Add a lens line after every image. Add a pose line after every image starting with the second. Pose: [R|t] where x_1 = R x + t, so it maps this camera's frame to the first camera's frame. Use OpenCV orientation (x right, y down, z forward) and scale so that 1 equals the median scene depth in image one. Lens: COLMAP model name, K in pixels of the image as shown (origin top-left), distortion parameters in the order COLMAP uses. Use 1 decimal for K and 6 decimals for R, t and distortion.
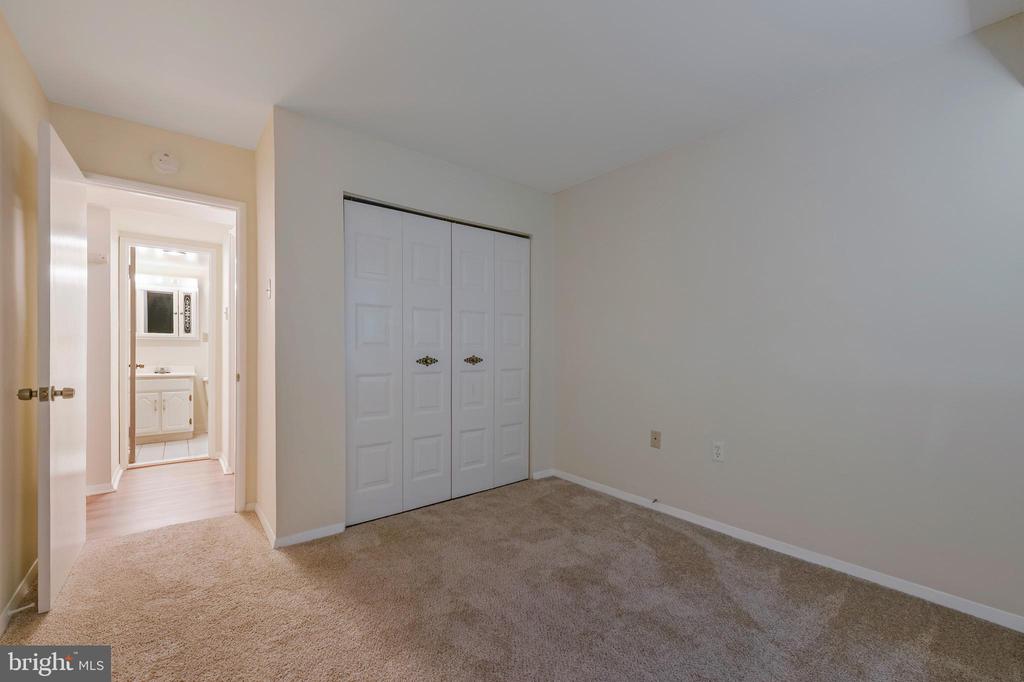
lens RADIAL K [[413.8, 0, 506.3], [0, 413.8, 350.2], [0, 0, 1]] dist [-0.005925, -0.000948]
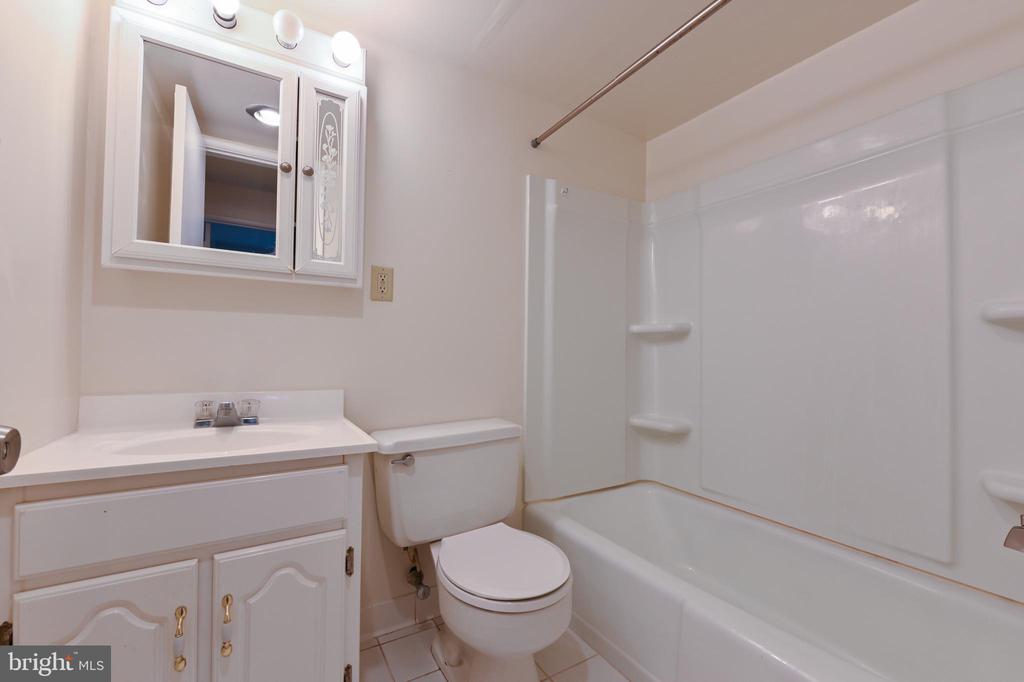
lens RADIAL K [[417.7, 0, 510.3], [0, 417.7, 339.7], [0, 0, 1]] dist [-0.003970, -0.000156]
pose [[0.991443, 0.005264, -0.130434, -0.678895], [-0.008268, 0.999713, -0.022499, 0.011126], [0.130278, 0.023385, 0.991202, 0.826500]]
